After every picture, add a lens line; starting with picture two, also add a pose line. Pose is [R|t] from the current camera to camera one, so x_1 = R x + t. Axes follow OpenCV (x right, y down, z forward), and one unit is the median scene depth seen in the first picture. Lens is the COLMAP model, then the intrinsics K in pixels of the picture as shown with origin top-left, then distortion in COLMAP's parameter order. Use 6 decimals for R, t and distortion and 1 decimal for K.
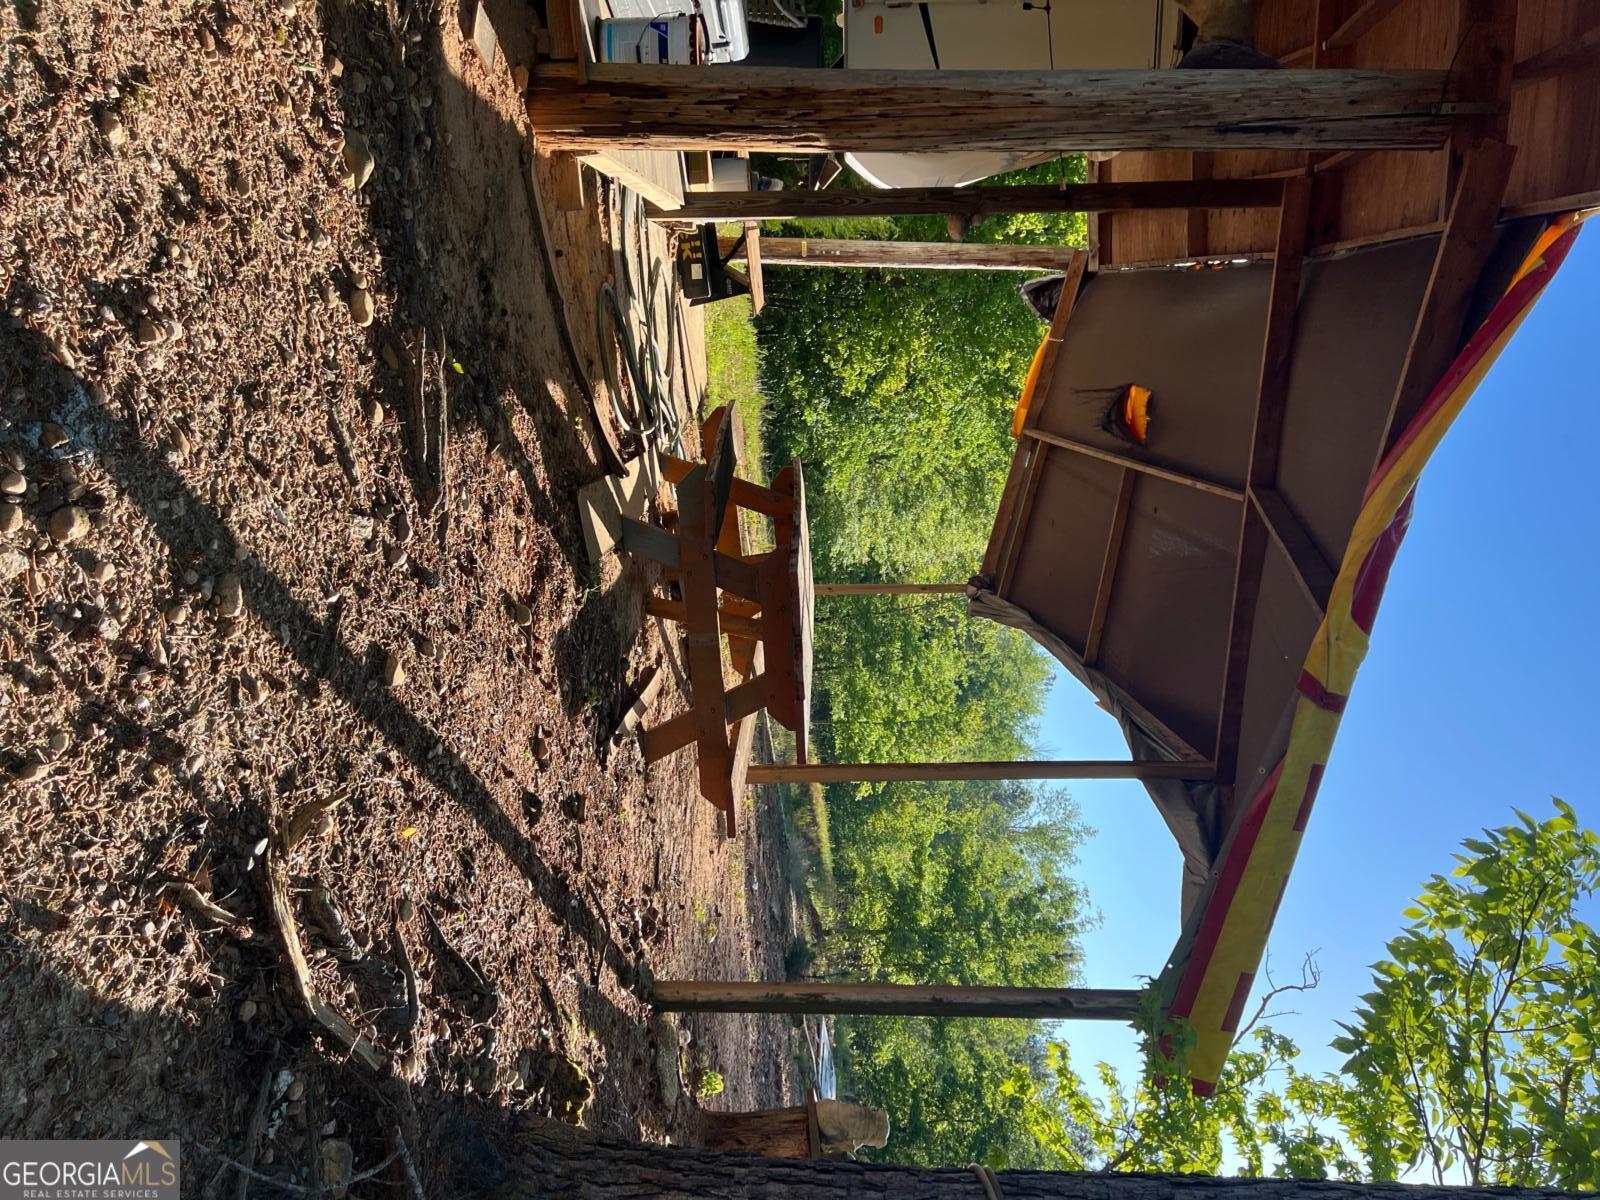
lens RADIAL K [[1237.6, 0, 787.3], [0, 1237.6, 615.5], [0, 0, 1]] dist [0.083503, -0.153867]
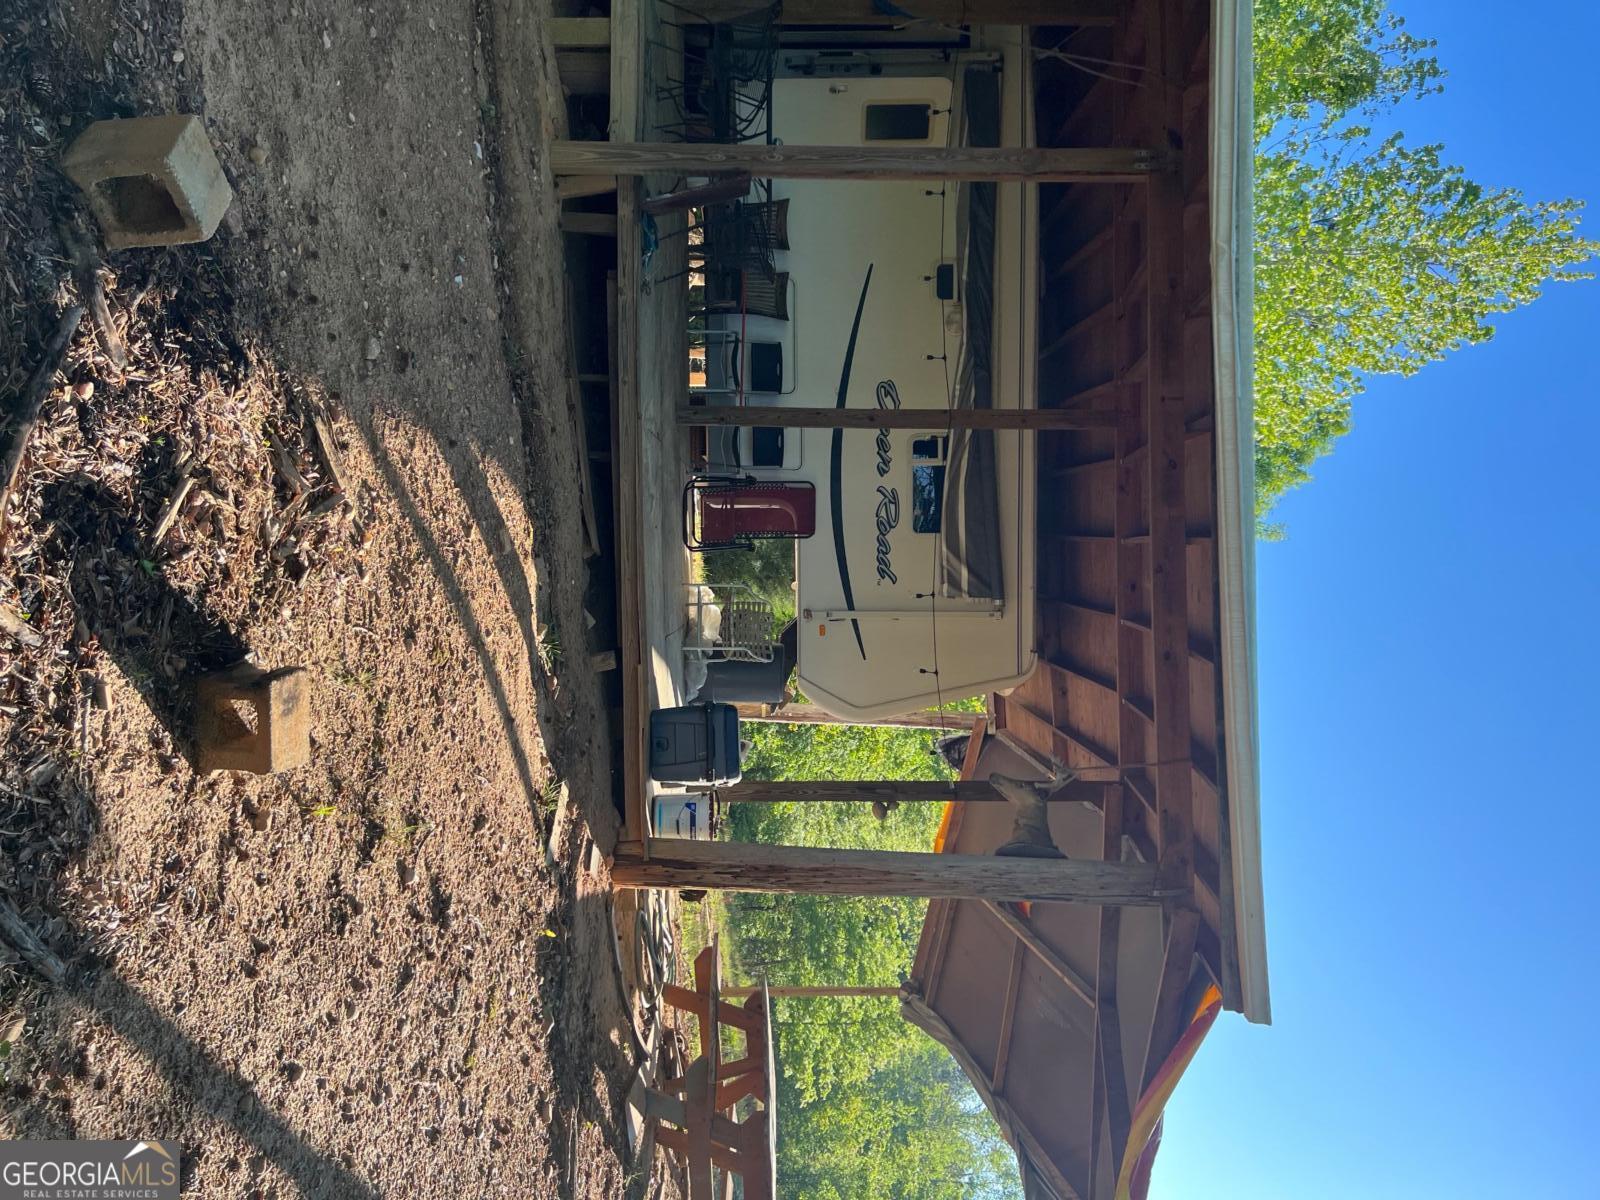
lens RADIAL K [[1201.0, 0, 783.5], [0, 1201.0, 582.9], [0, 0, 1]] dist [0.081308, -0.103639]
pose [[0.999108, 0.017278, 0.038530, -0.015980], [-0.007523, 0.970688, -0.240227, -0.130158], [-0.041552, 0.239723, 0.969952, -0.215368]]
